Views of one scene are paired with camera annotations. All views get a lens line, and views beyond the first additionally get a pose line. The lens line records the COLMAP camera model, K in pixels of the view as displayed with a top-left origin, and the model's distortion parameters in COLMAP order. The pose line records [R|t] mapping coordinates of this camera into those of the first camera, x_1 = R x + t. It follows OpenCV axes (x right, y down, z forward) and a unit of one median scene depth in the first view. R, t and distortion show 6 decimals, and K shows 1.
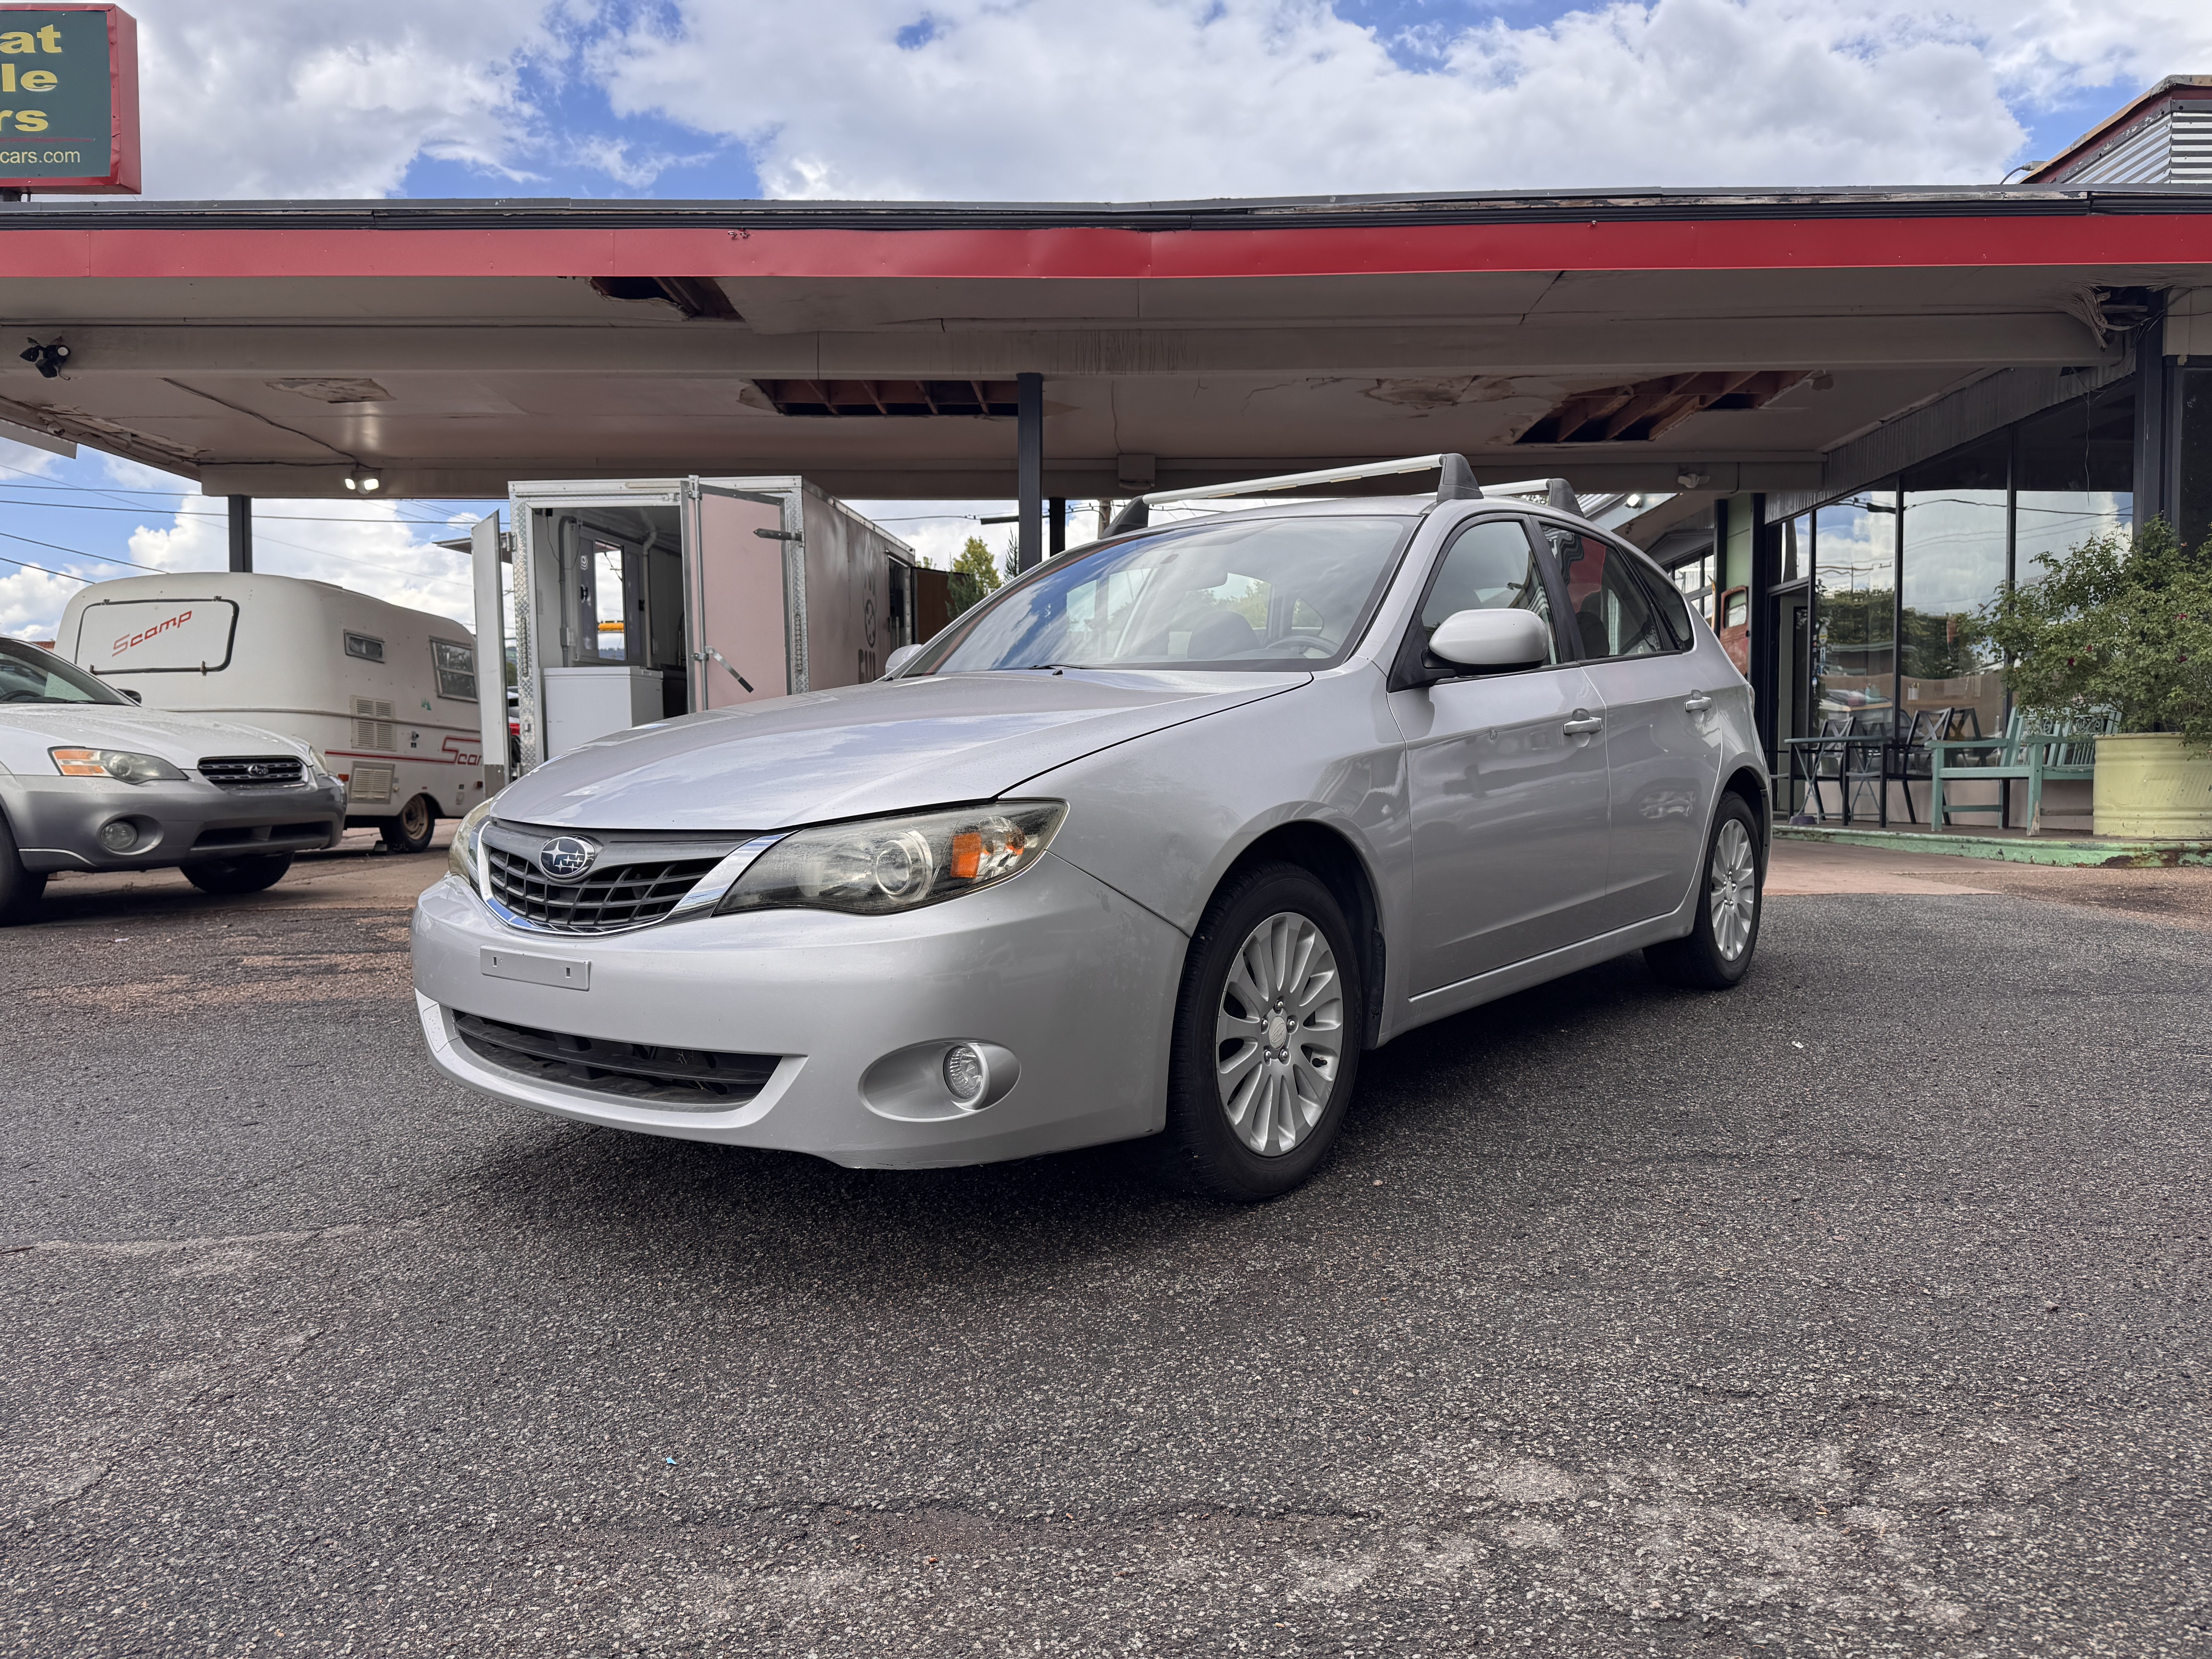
lens RADIAL K [[1544.5, 0, 1107.0], [0, 1544.5, 875.9], [0, 0, 1]] dist [0.005487, -0.008375]
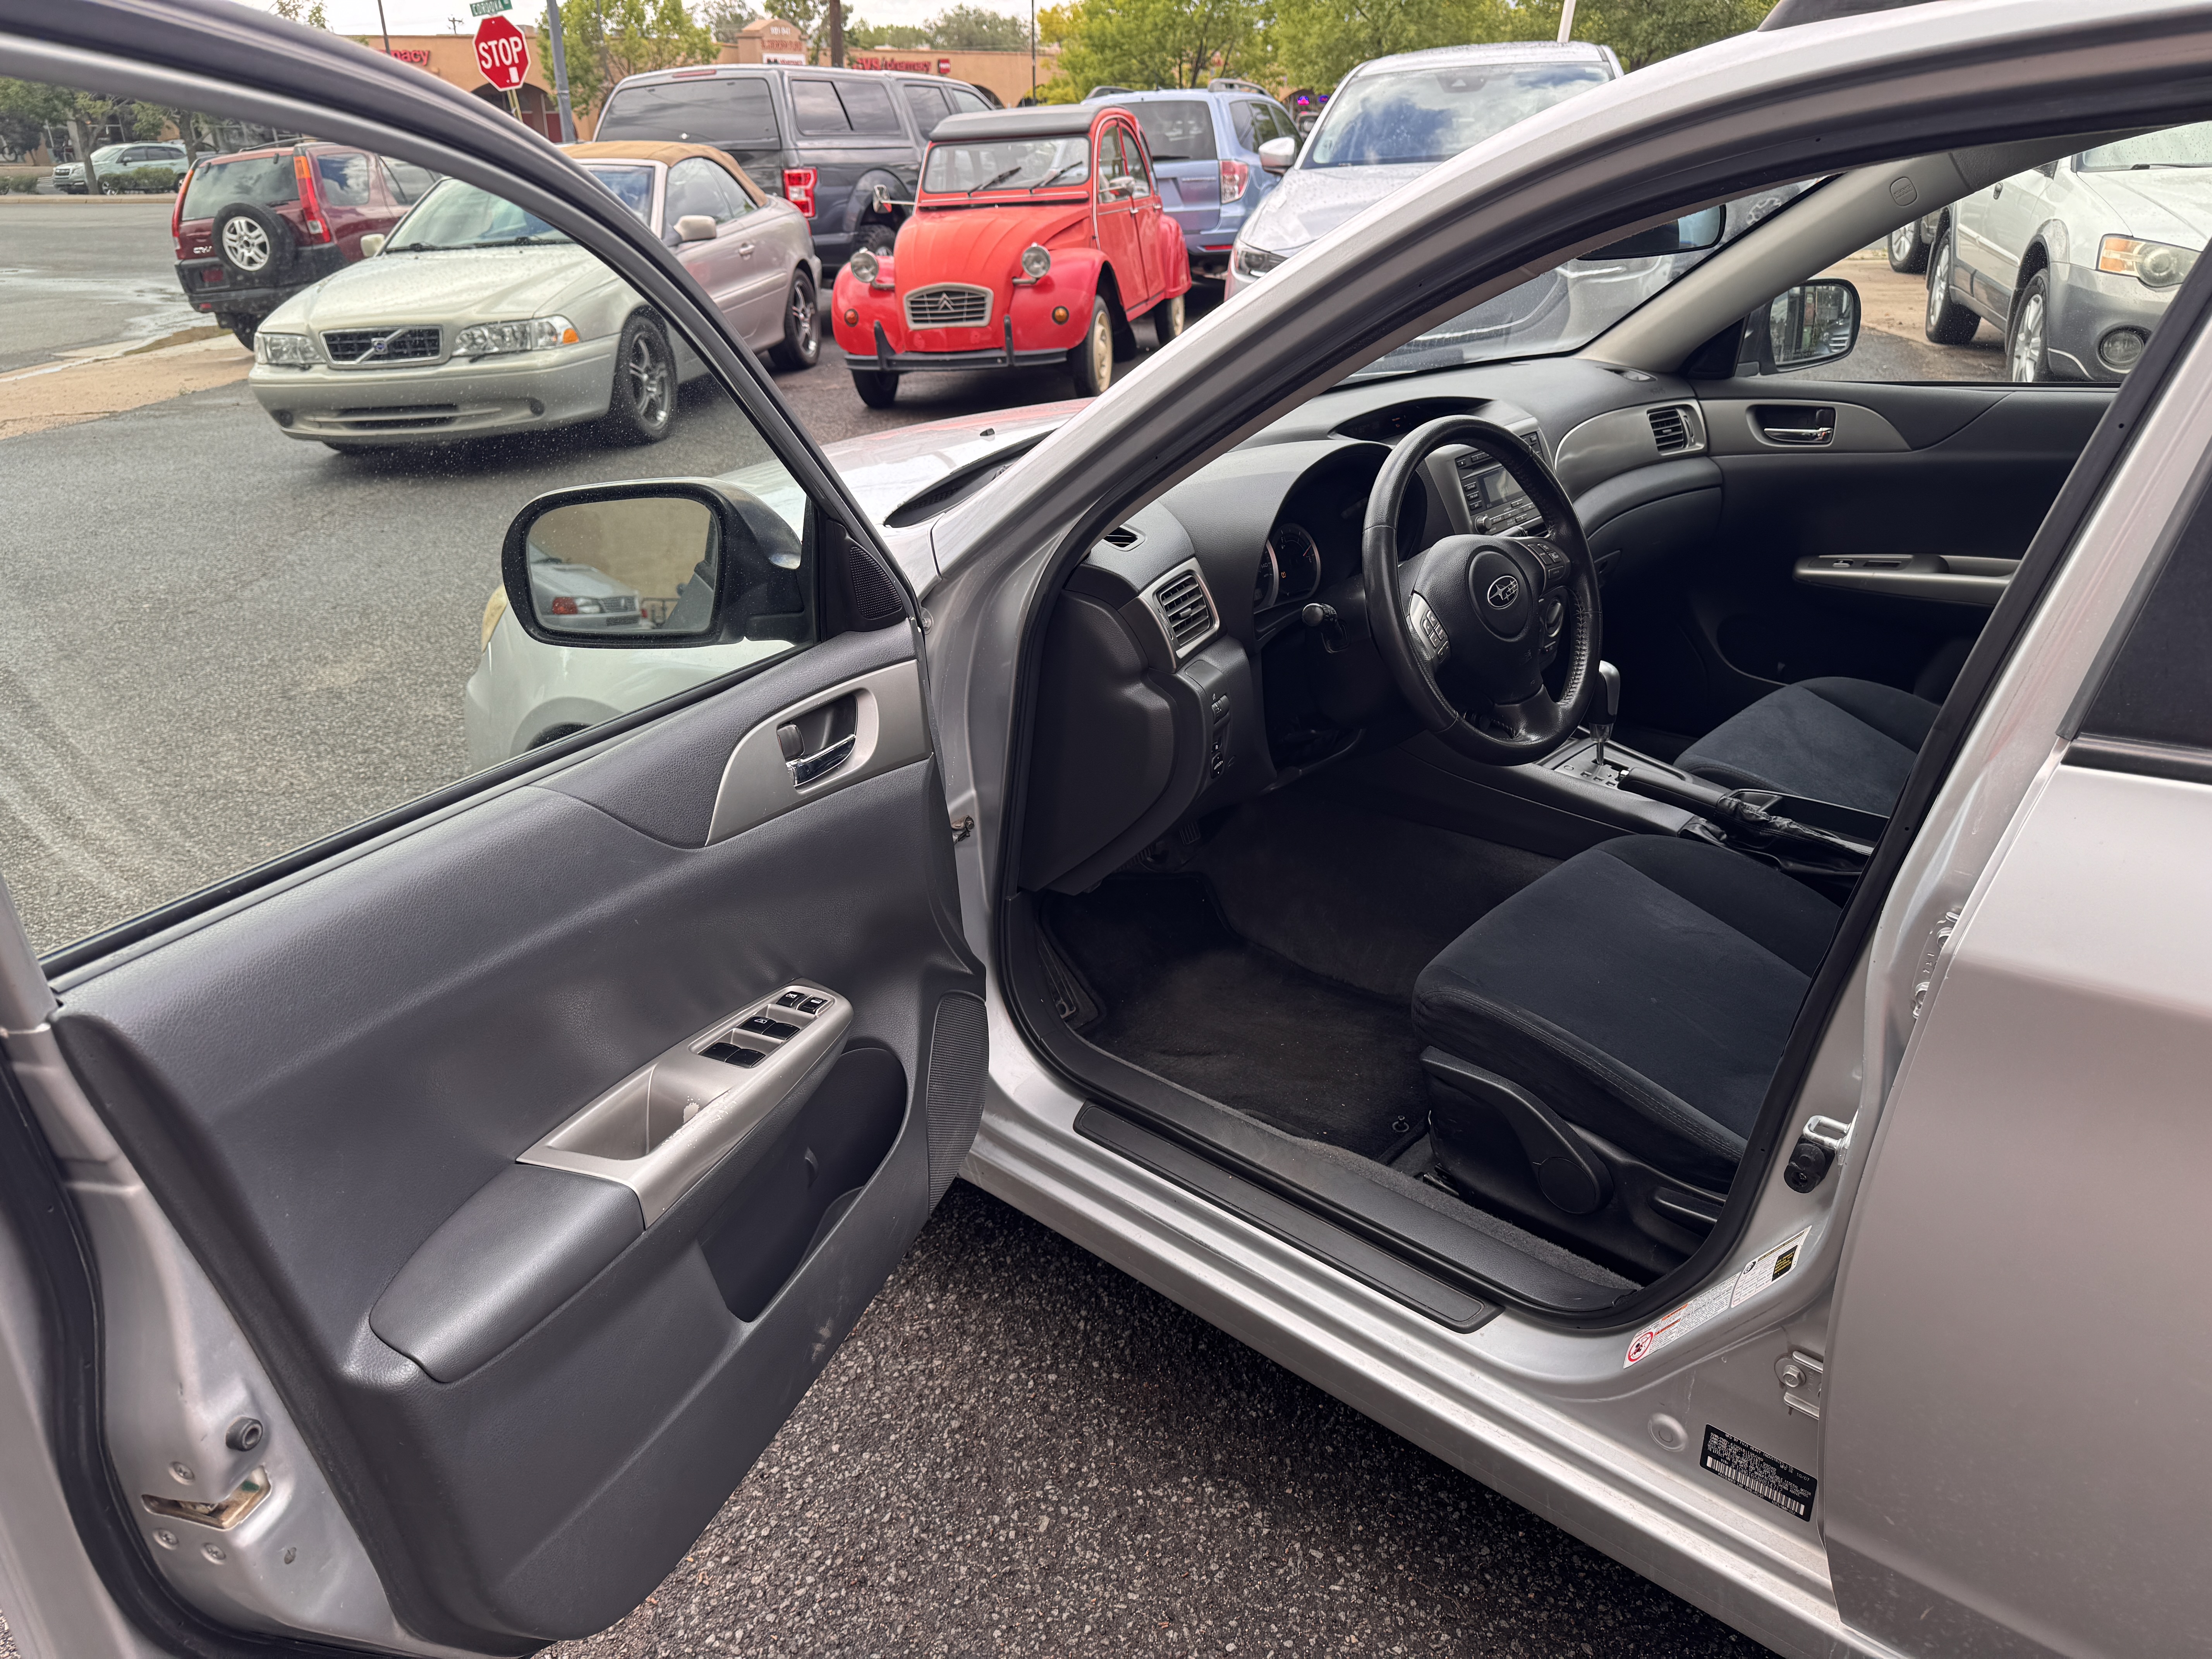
lens RADIAL K [[1572.4, 0, 1106.1], [0, 1572.4, 814.7], [0, 0, 1]] dist [0.001148, -0.006129]
pose [[-0.071944, 0.414268, -0.907307, 0.228905], [-0.058829, 0.906318, 0.418482, -0.092971], [0.995672, 0.083483, -0.040833, 0.370490]]
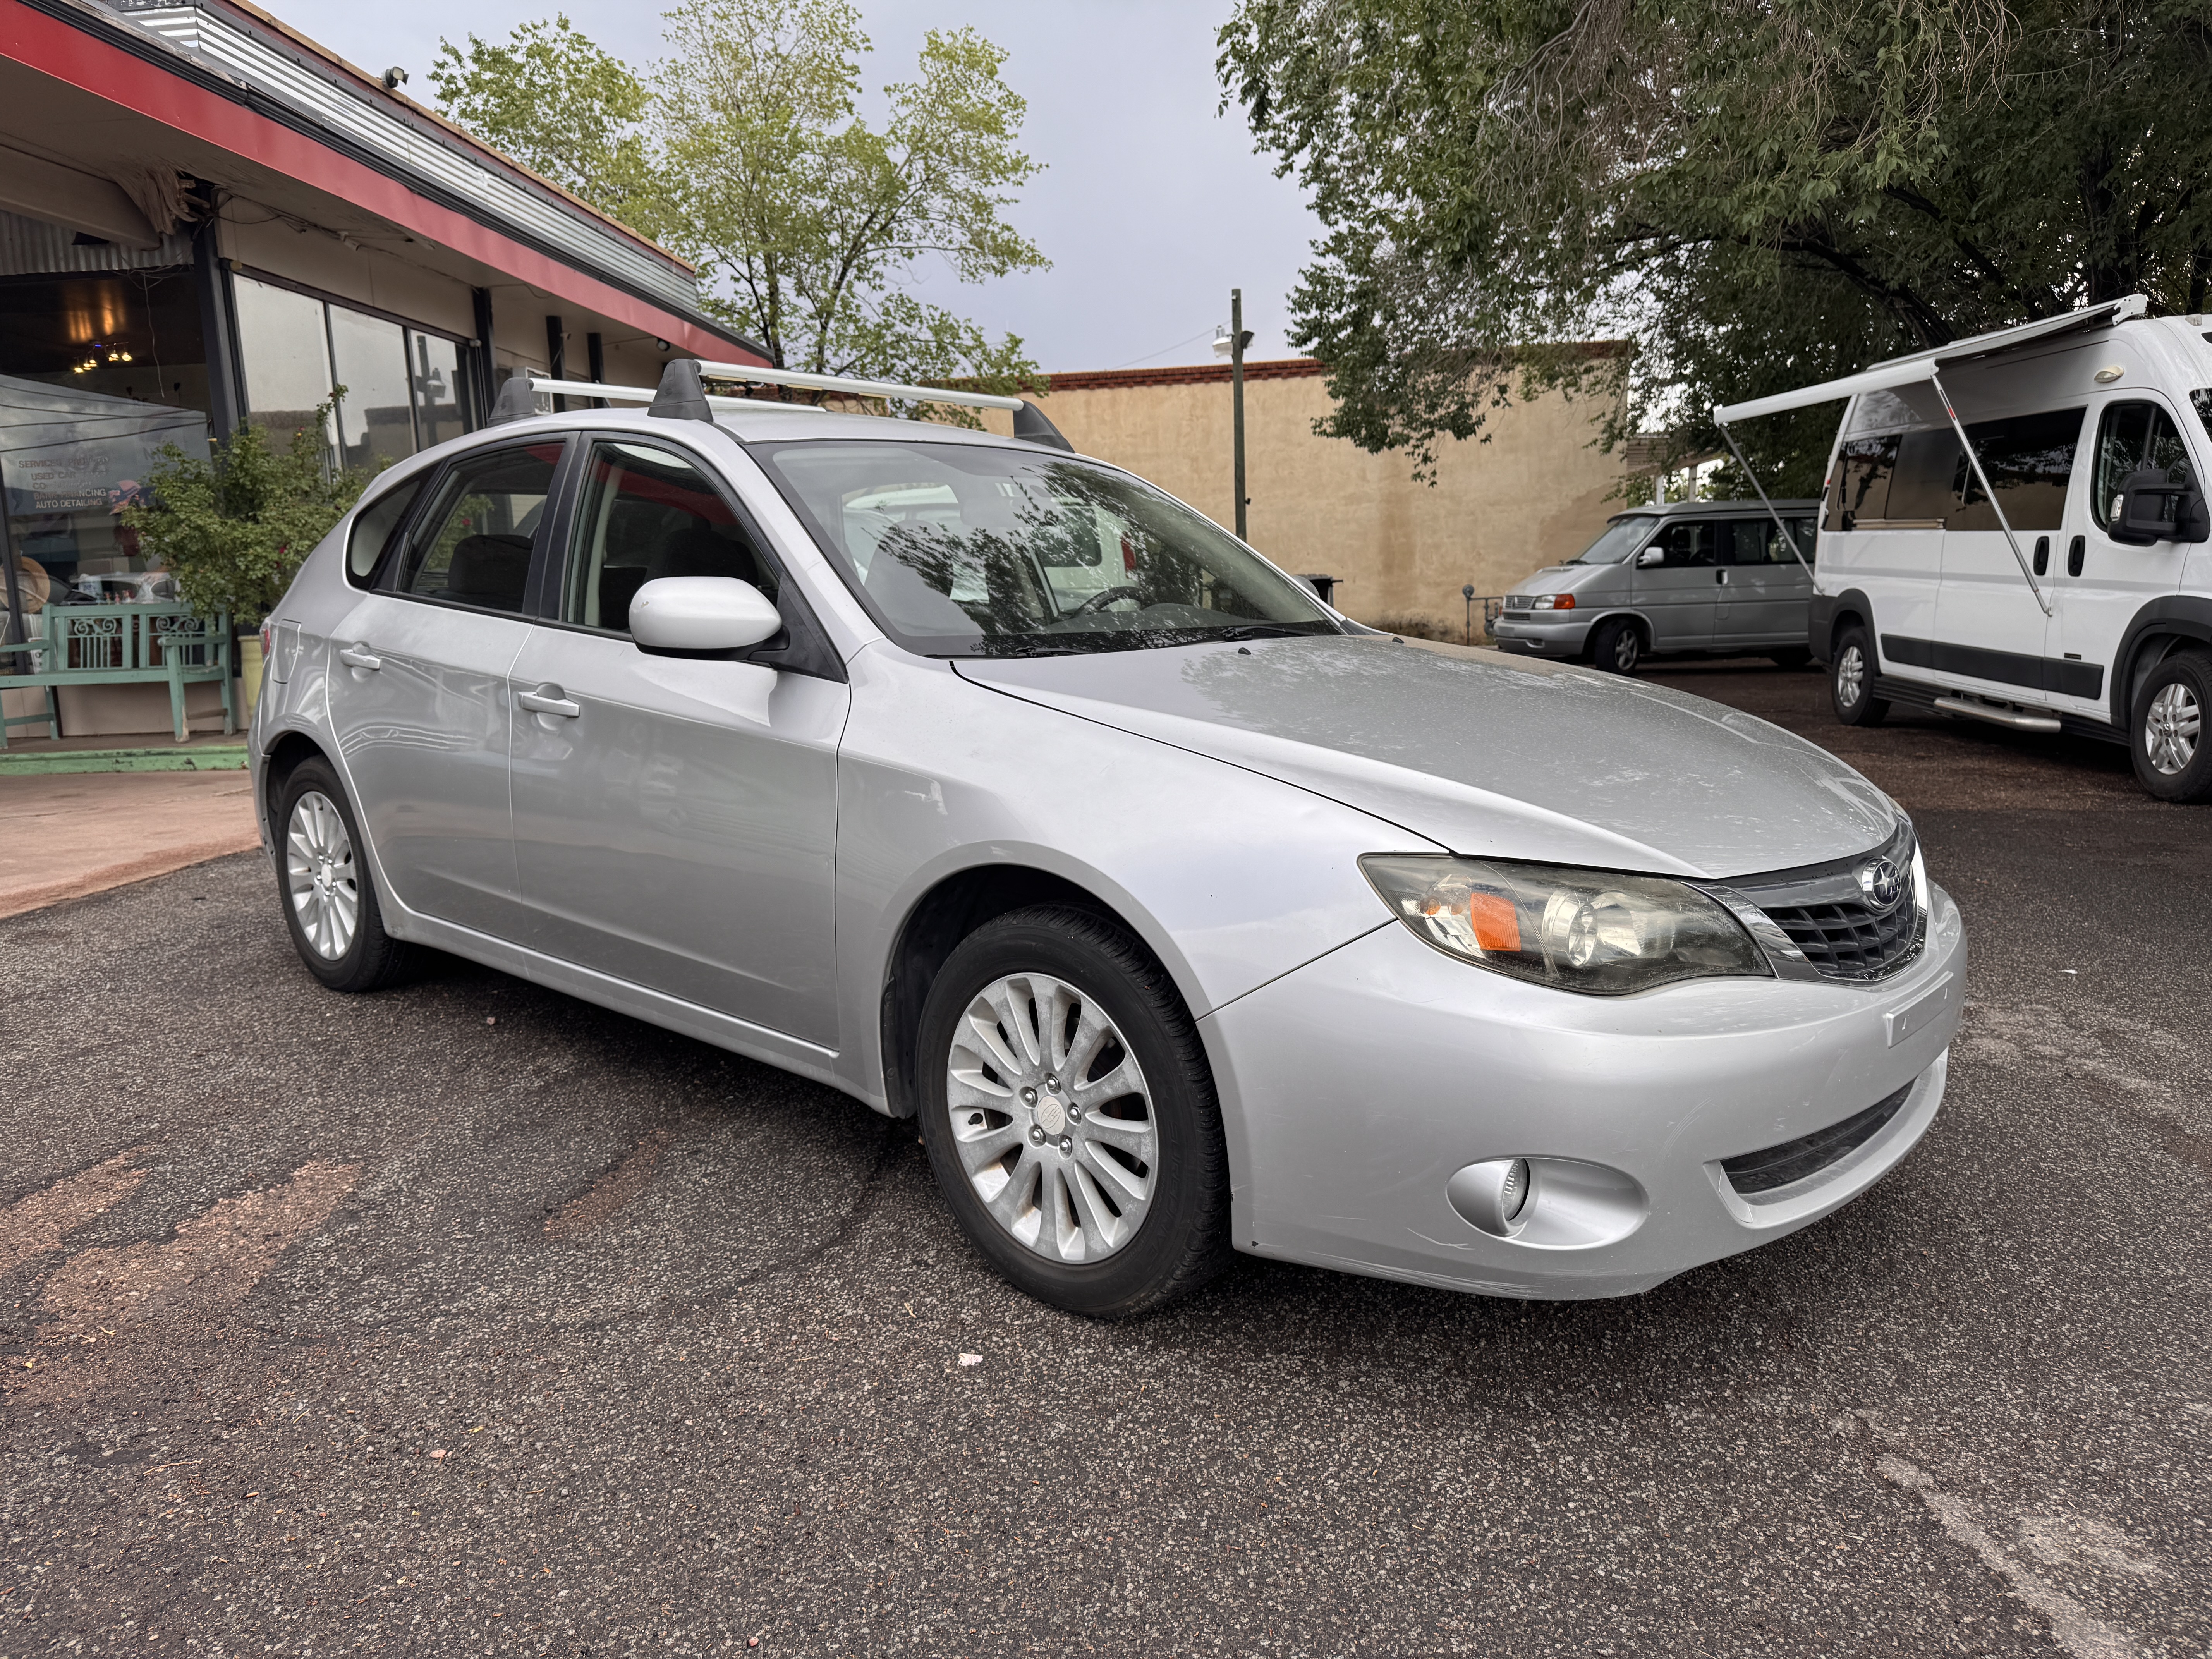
lens RADIAL K [[1552.7, 0, 1074.4], [0, 1552.7, 890.5], [0, 0, 1]] dist [0.005891, -0.023514]
pose [[0.081640, -0.190397, 0.978307, -0.345499], [0.100063, 0.978190, 0.182024, -0.059246], [-0.991626, 0.083032, 0.098911, 0.378716]]
